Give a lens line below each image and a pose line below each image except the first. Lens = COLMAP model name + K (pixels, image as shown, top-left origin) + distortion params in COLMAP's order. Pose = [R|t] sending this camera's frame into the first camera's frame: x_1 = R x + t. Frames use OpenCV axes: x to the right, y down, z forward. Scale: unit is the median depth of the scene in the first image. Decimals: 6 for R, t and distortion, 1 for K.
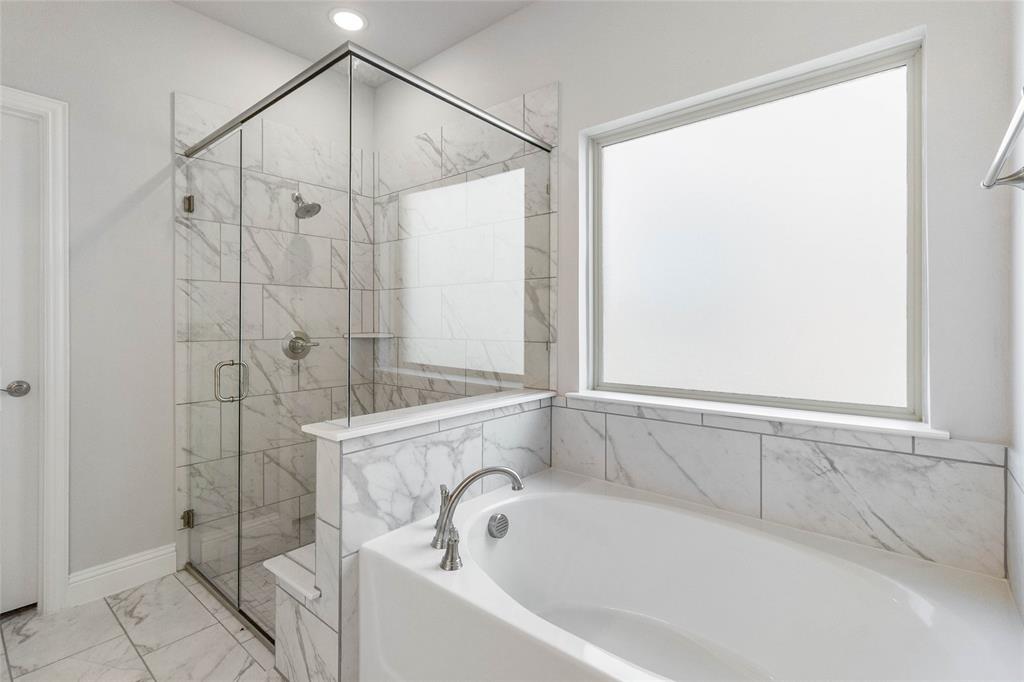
lens RADIAL K [[478.7, 0, 516.1], [0, 478.7, 322.9], [0, 0, 1]] dist [0.001180, 0.000694]
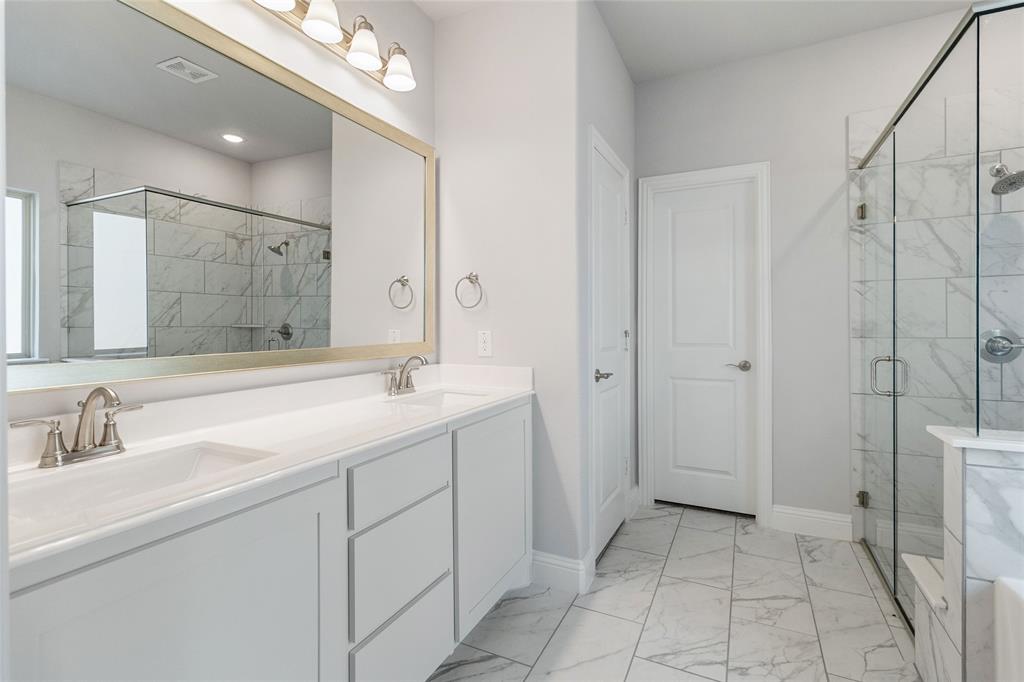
lens RADIAL K [[478.7, 0, 516.1], [0, 478.7, 322.9], [0, 0, 1]] dist [0.001180, 0.000694]
pose [[0.238475, -0.001165, -0.971148, 0.192992], [0.008099, 0.999967, 0.000789, -0.001673], [0.971115, -0.008054, 0.238477, -0.030470]]
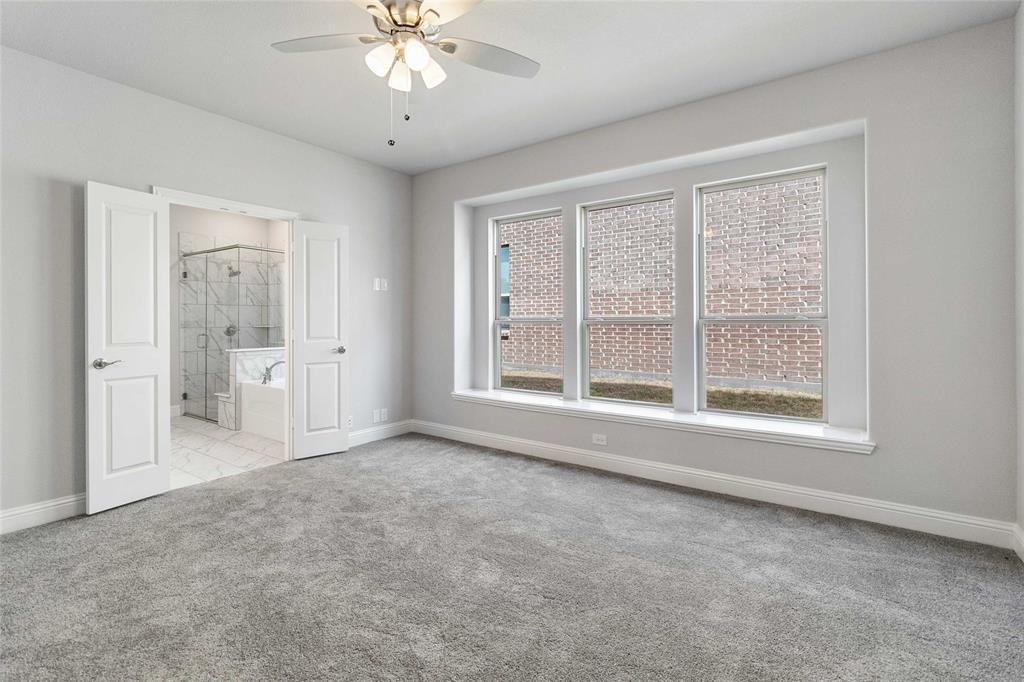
lens RADIAL K [[478.7, 0, 516.1], [0, 478.7, 322.9], [0, 0, 1]] dist [0.001180, 0.000694]
pose [[0.997649, 0.000405, 0.068524, 0.931808], [-0.000565, 0.999997, 0.002324, 0.005029], [-0.068523, -0.002358, 0.997647, -1.717934]]
